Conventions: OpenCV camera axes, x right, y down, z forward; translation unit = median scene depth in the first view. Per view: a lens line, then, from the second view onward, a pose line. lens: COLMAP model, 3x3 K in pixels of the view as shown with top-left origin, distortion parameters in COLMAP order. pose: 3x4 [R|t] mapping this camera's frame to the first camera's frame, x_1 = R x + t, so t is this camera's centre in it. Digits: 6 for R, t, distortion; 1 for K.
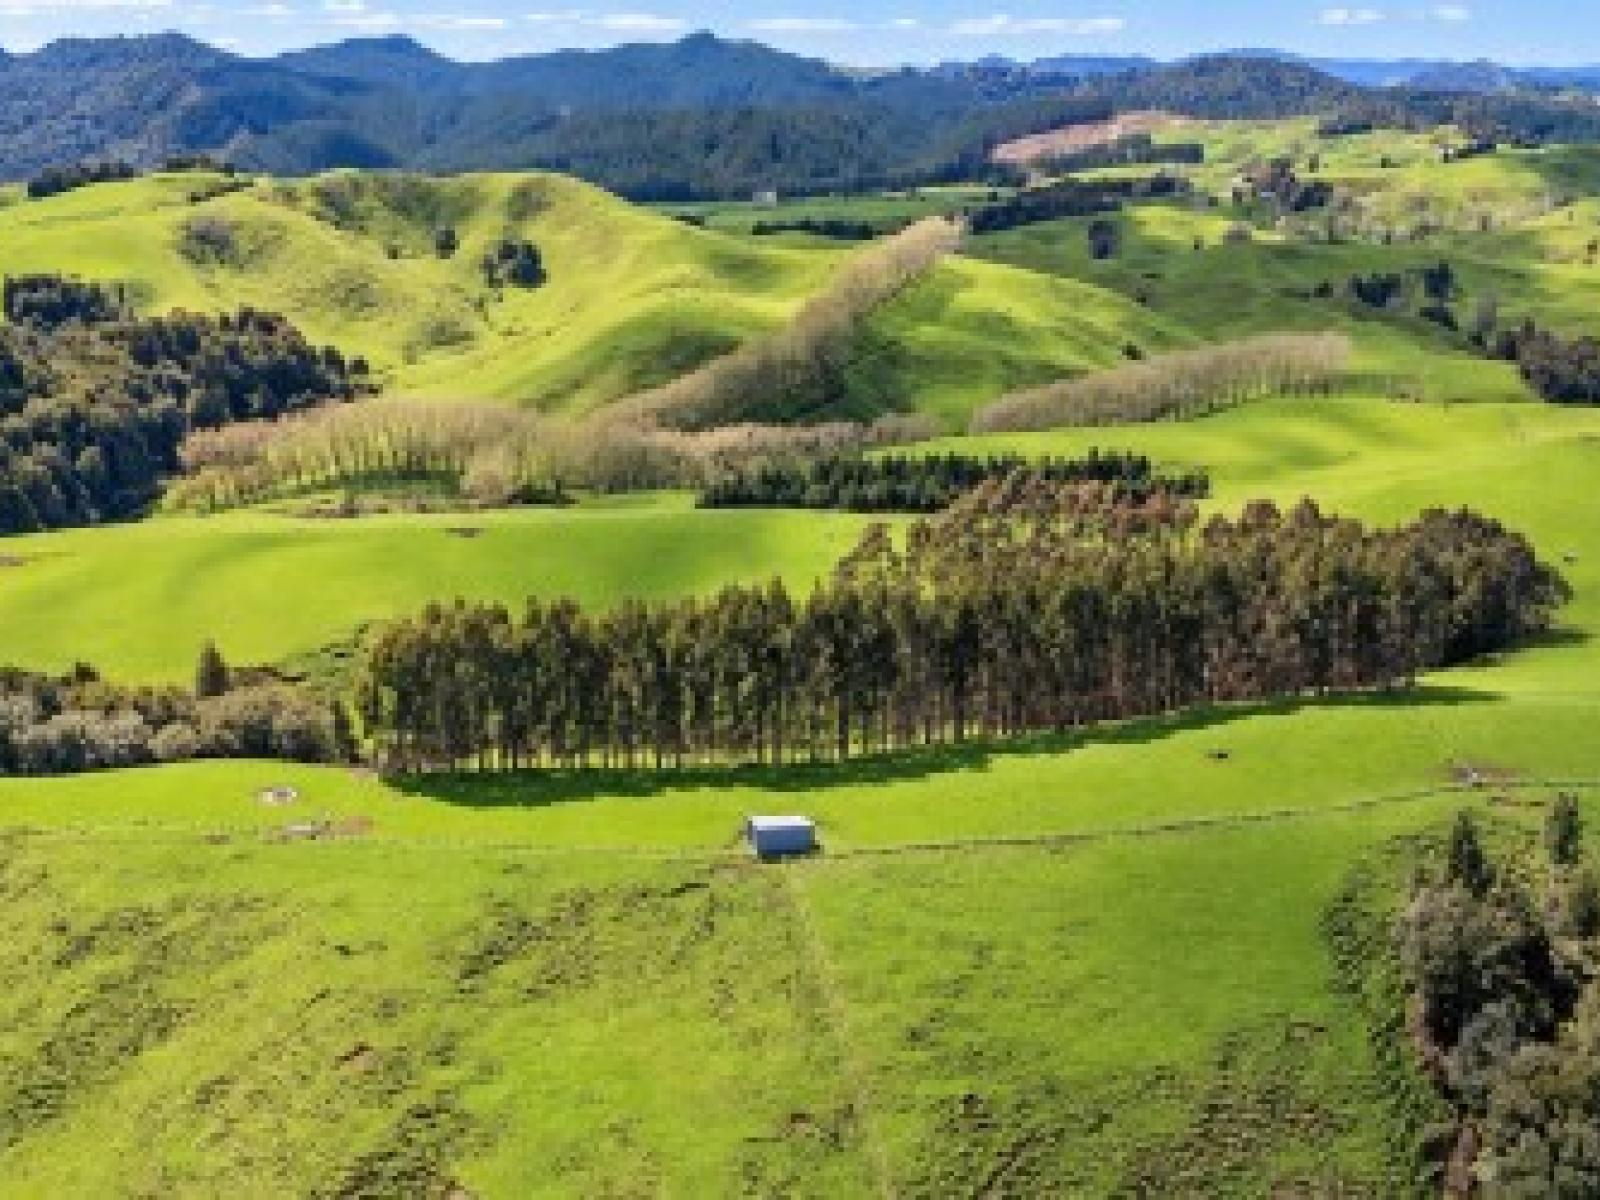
lens RADIAL K [[1542.4, 0, 809.4], [0, 1542.4, 600.8], [0, 0, 1]] dist [0.043868, 0.000000]
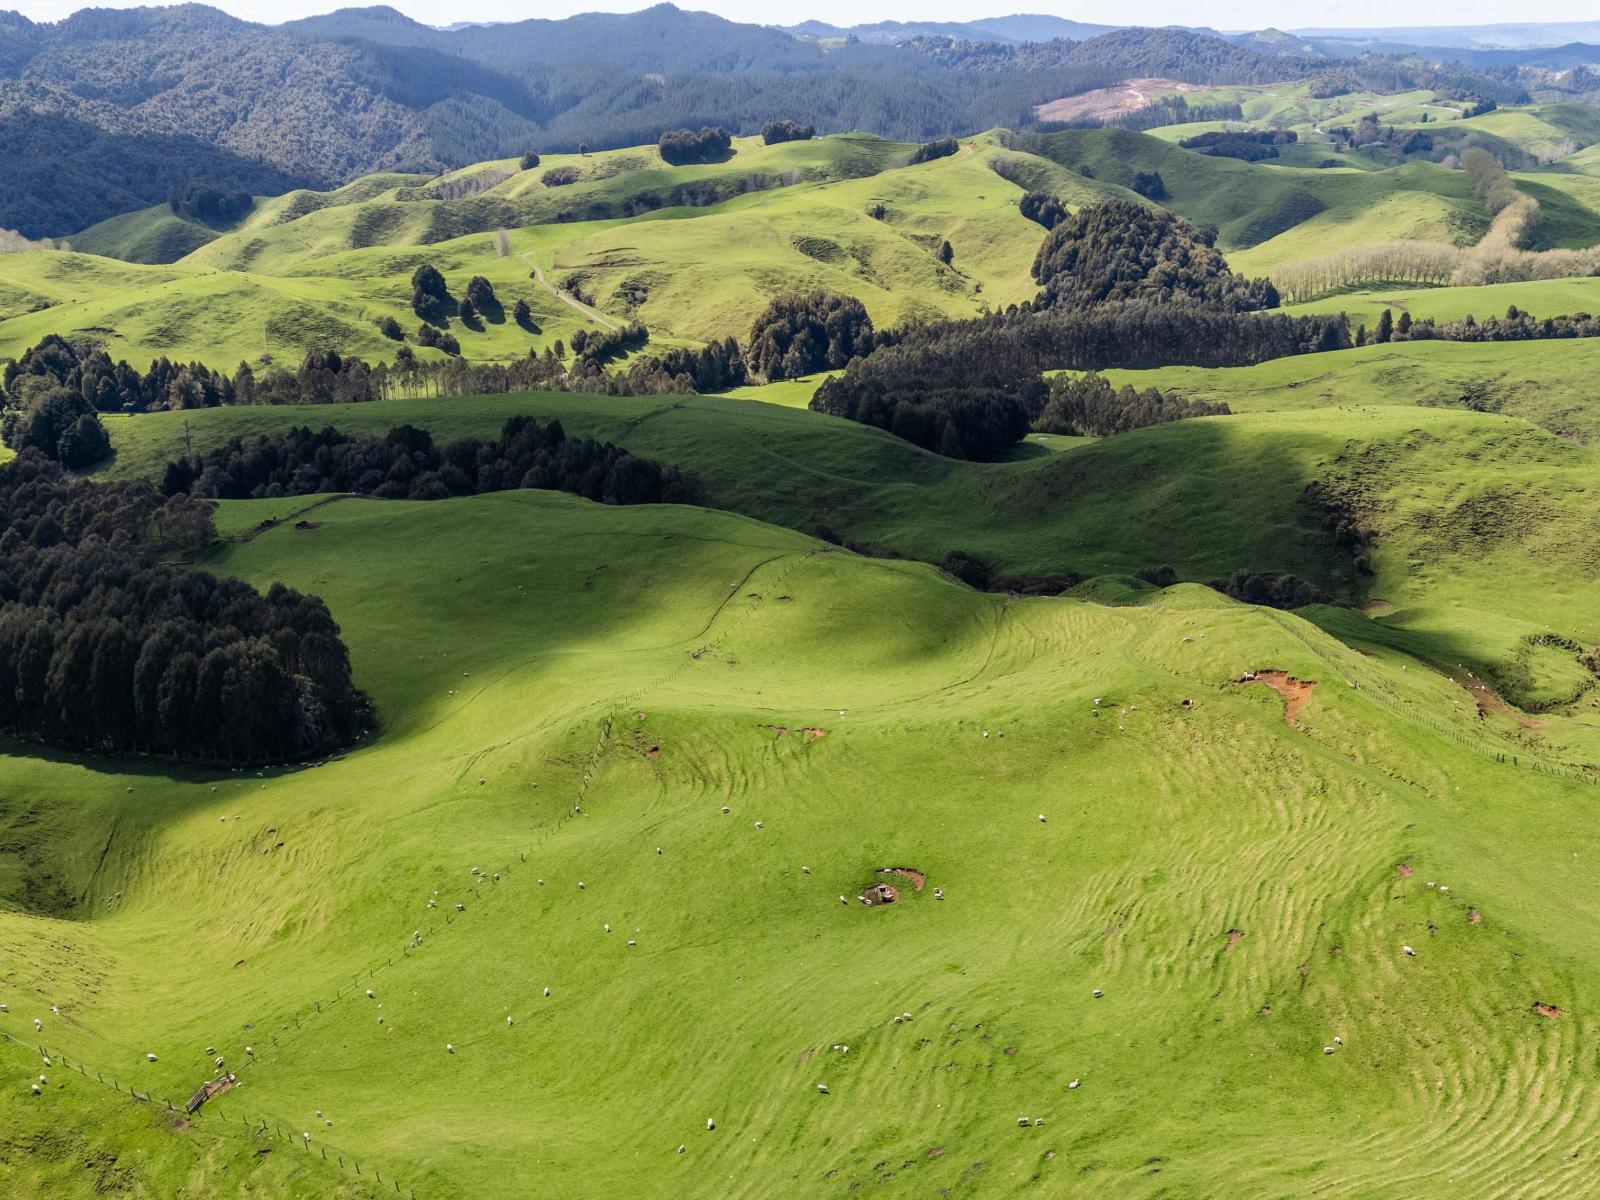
lens RADIAL K [[1542.4, 0, 825.8], [0, 1542.4, 599.4], [0, 0, 1]] dist [0.043868, 0.000000]
pose [[0.984343, -0.058103, 0.166412, -0.293259], [0.054332, 0.998154, 0.027130, 0.050070], [-0.167681, -0.017664, 0.985683, -0.180635]]
